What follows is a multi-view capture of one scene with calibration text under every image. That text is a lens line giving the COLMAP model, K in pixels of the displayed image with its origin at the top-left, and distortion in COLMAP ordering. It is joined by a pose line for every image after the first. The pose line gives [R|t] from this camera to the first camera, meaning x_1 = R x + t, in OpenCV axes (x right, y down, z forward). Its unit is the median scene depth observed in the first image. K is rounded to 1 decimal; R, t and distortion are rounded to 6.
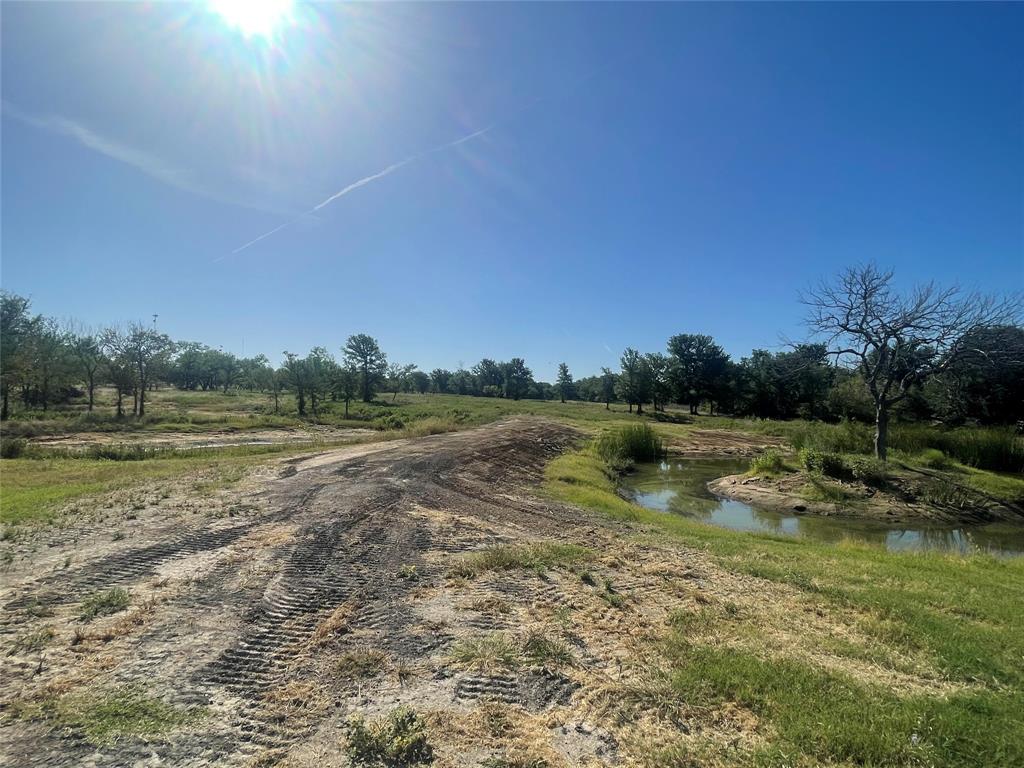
lens RADIAL K [[556.7, 0, 505.3], [0, 556.7, 380.8], [0, 0, 1]] dist [-0.000735, -0.004661]
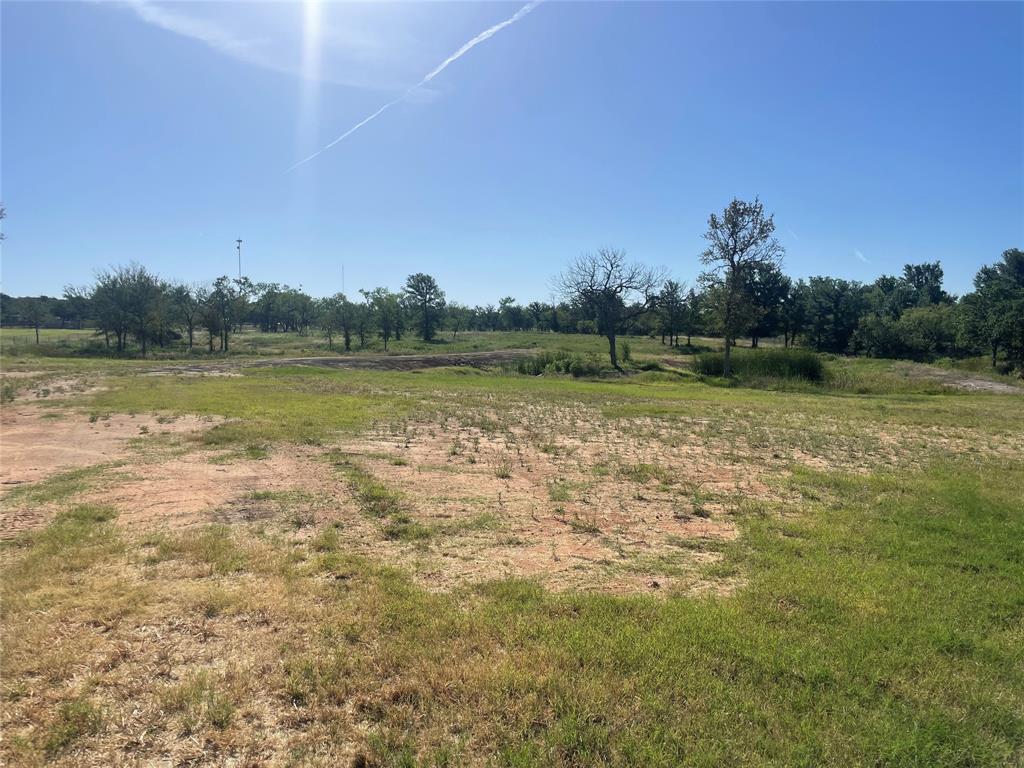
lens RADIAL K [[781.0, 0, 518.1], [0, 781.0, 389.8], [0, 0, 1]] dist [0.073676, -0.067420]
pose [[0.973380, -0.000770, -0.229197, 0.267946], [0.023328, 0.995134, 0.095729, -0.005695], [0.228008, -0.098527, 0.968661, -0.396112]]
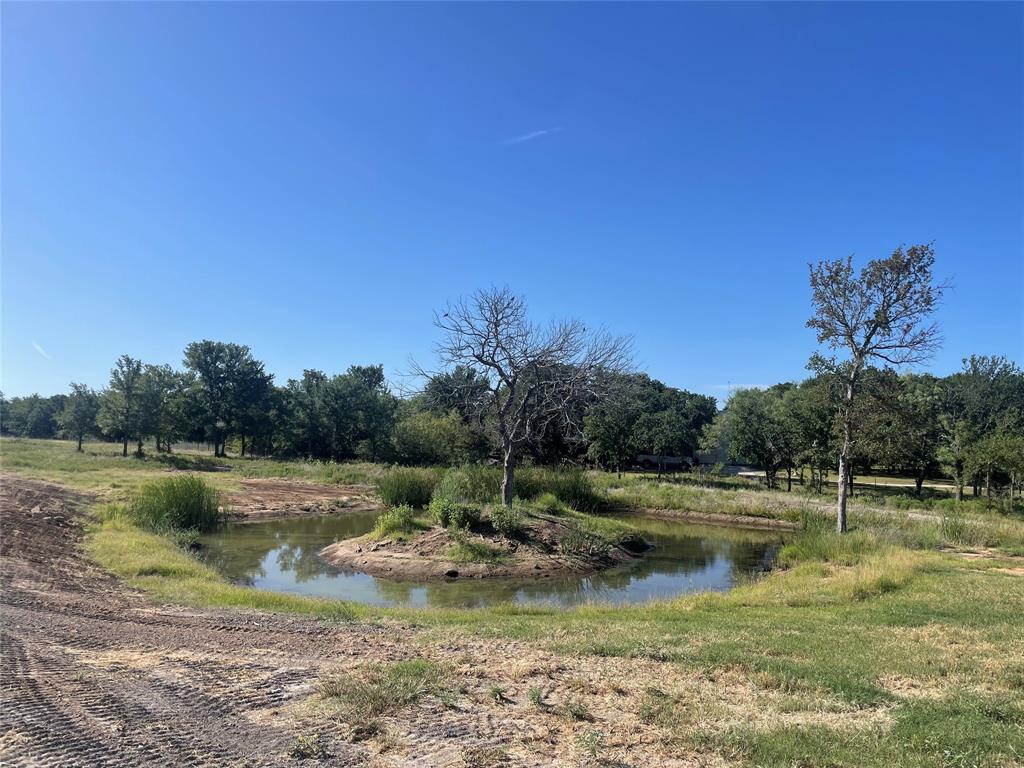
lens RADIAL K [[781.0, 0, 515.9], [0, 781.0, 393.3], [0, 0, 1]] dist [0.073676, -0.067420]
pose [[0.748673, 0.037494, 0.661878, -0.043328], [-0.026554, 0.999294, -0.026572, -0.002912], [-0.662407, 0.002318, 0.749140, 0.011955]]
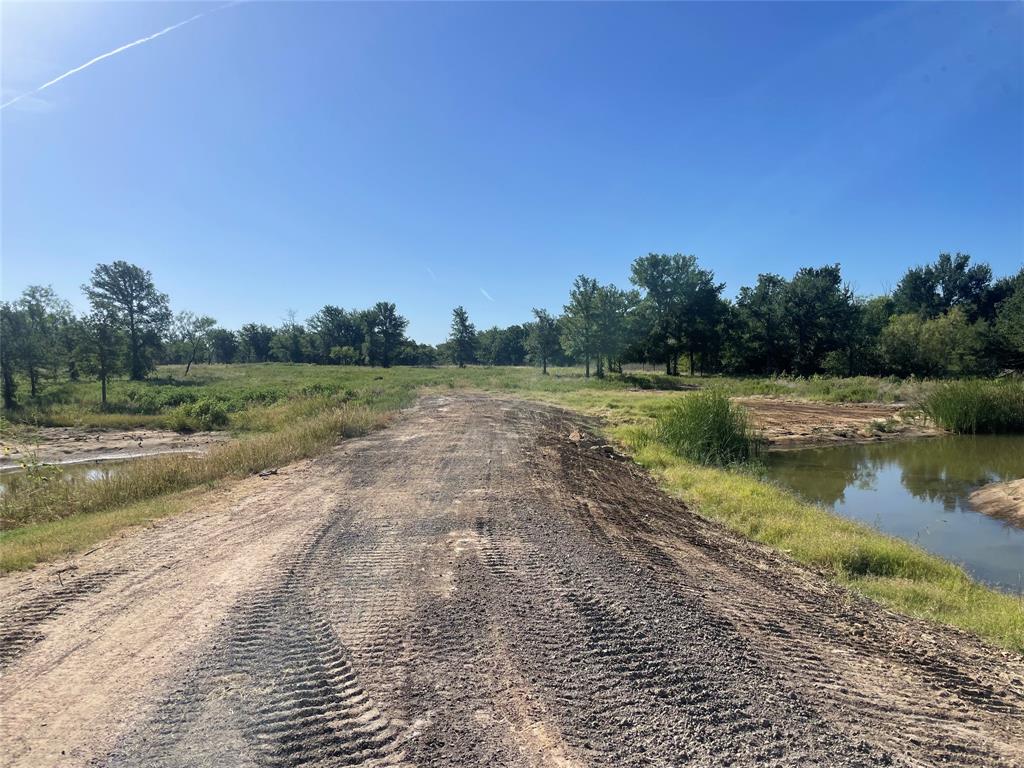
lens RADIAL K [[781.0, 0, 507.3], [0, 781.0, 378.4], [0, 0, 1]] dist [0.073676, -0.067420]
pose [[0.977834, -0.046007, 0.204263, -0.046244], [0.035929, 0.997960, 0.052779, 0.007618], [-0.206274, -0.044270, 0.977492, 0.134266]]
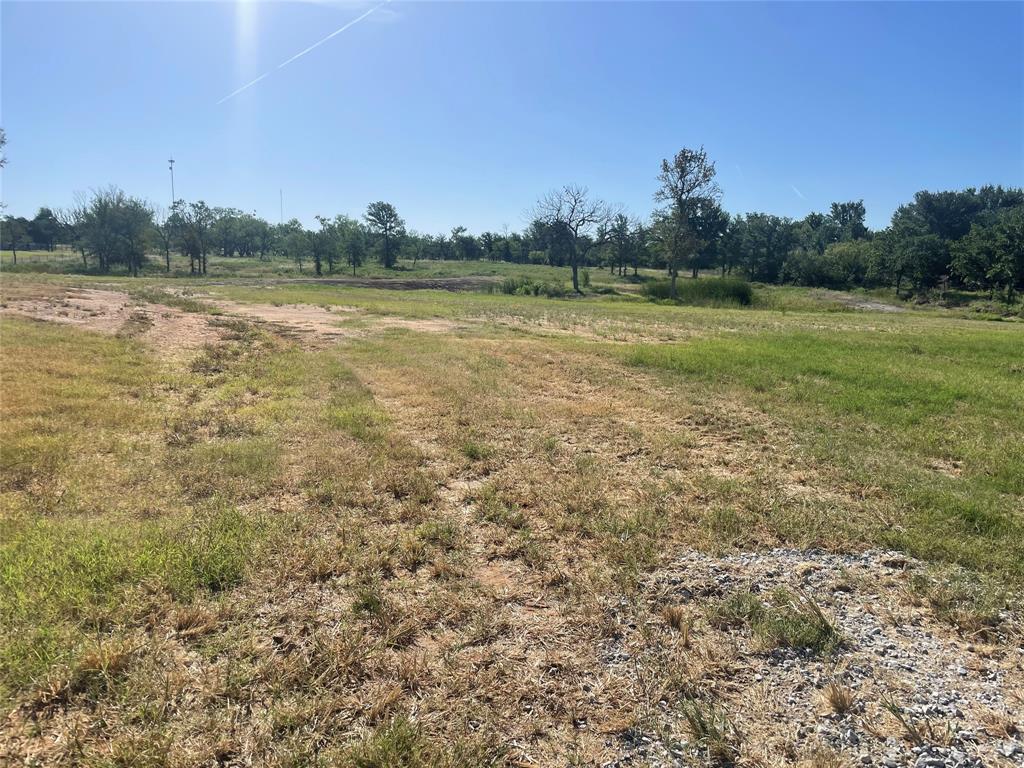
lens RADIAL K [[781.0, 0, 516.2], [0, 781.0, 388.5], [0, 0, 1]] dist [0.073676, -0.067420]
pose [[0.987216, 0.021237, -0.157969, 0.259823], [0.007884, 0.983365, 0.181469, -0.004904], [0.159195, -0.180395, 0.970626, -0.504821]]
